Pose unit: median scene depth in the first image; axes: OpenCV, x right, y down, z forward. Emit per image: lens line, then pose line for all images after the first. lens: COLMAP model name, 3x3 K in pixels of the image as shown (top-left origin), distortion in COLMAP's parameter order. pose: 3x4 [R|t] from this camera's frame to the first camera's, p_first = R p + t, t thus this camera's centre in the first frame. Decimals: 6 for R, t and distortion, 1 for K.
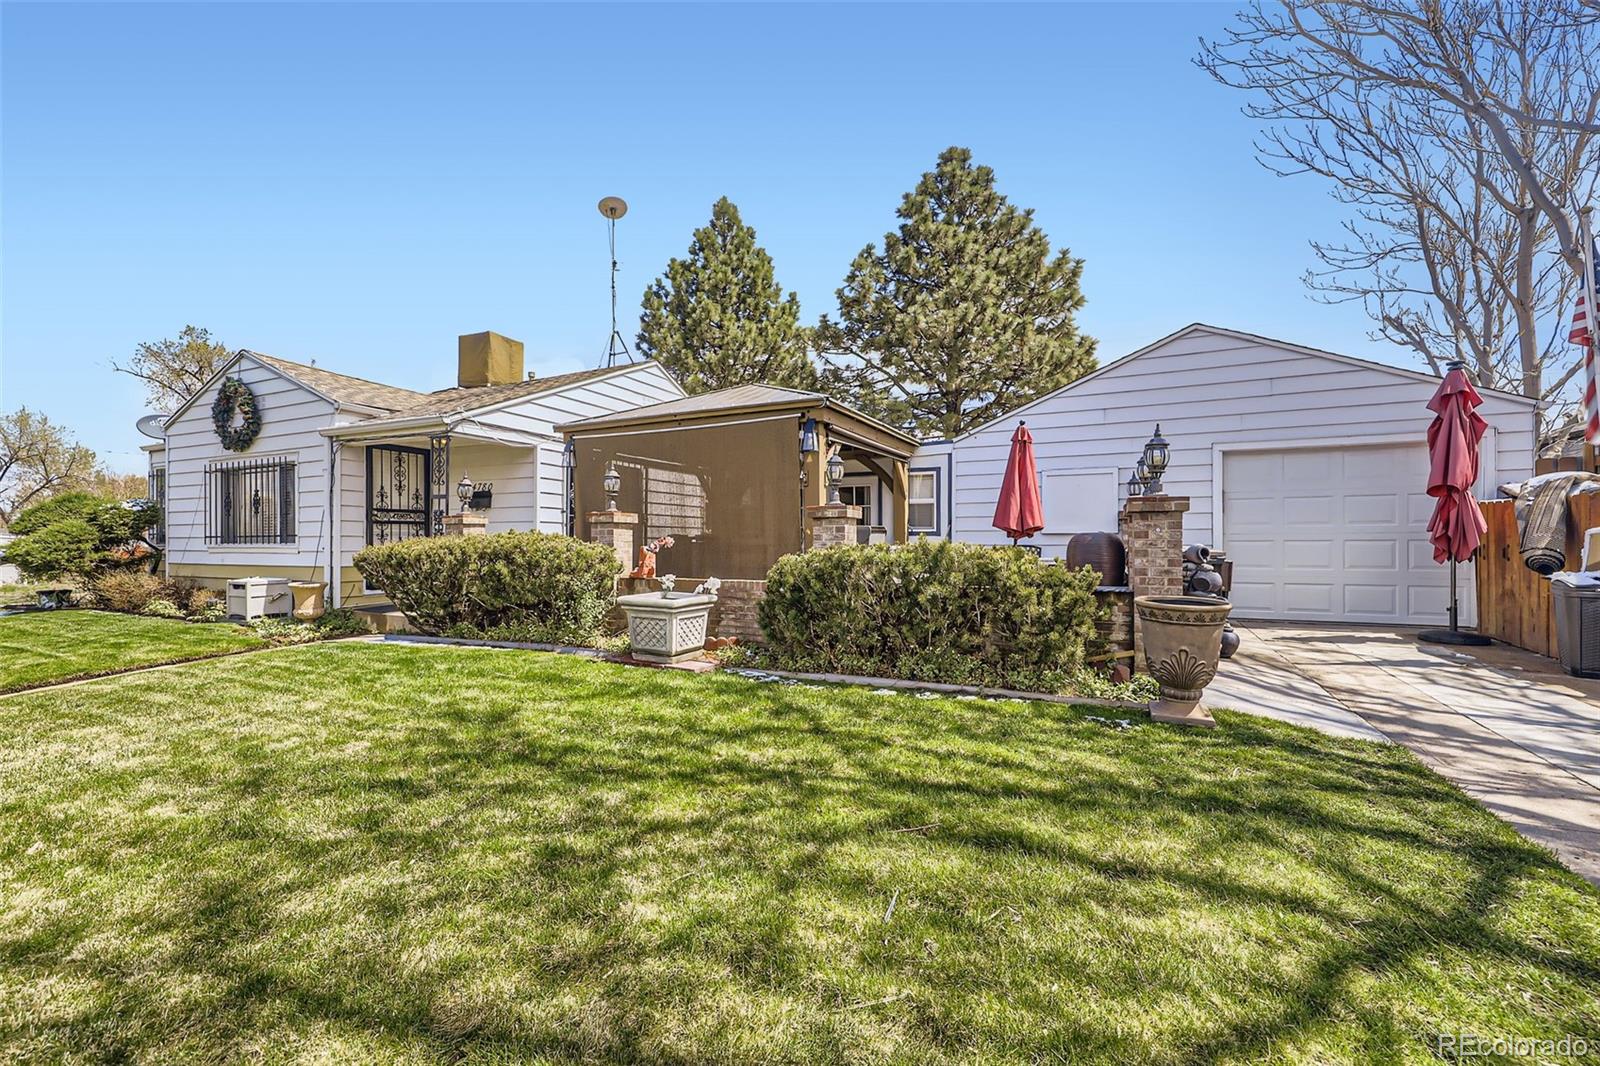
lens RADIAL K [[638.3, 0, 797.4], [0, 638.3, 533.2], [0, 0, 1]] dist [0.007397, 0.000060]
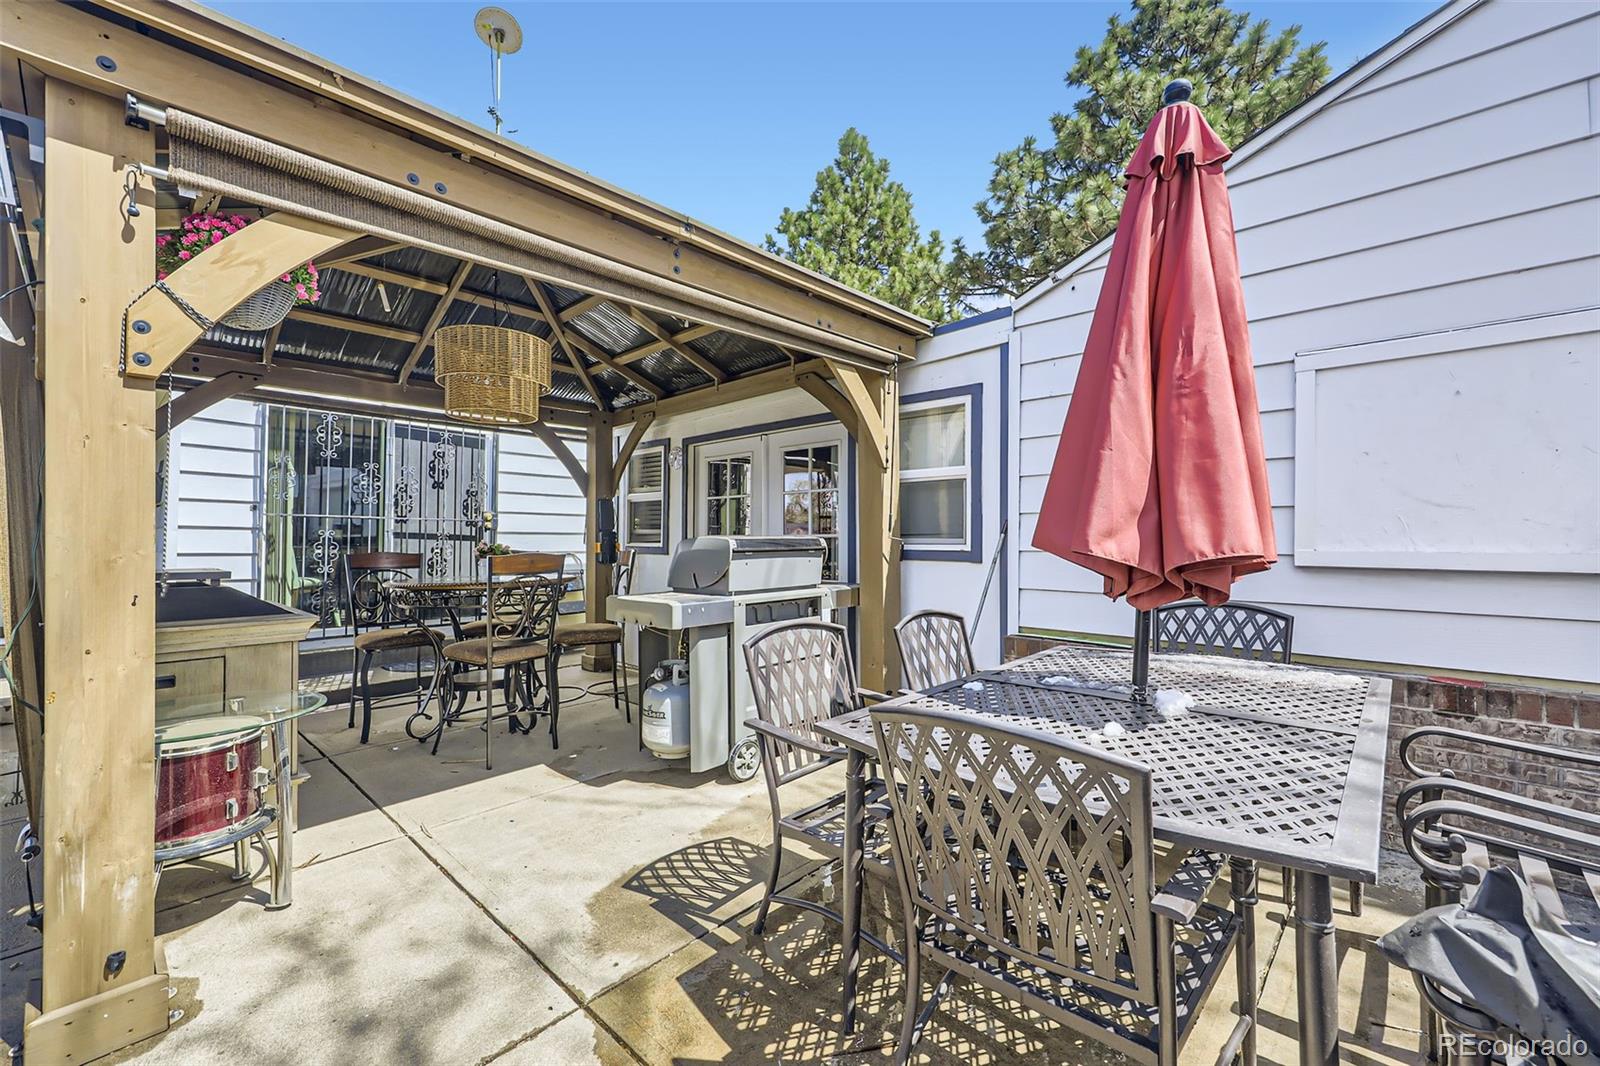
lens RADIAL K [[638.3, 0, 800.5], [0, 638.3, 533.1], [0, 0, 1]] dist [0.007397, 0.000060]
pose [[0.951541, 0.002882, -0.307507, 0.093954], [-0.002625, 0.999996, 0.001248, -0.005424], [0.307509, -0.000380, 0.951545, 0.236727]]
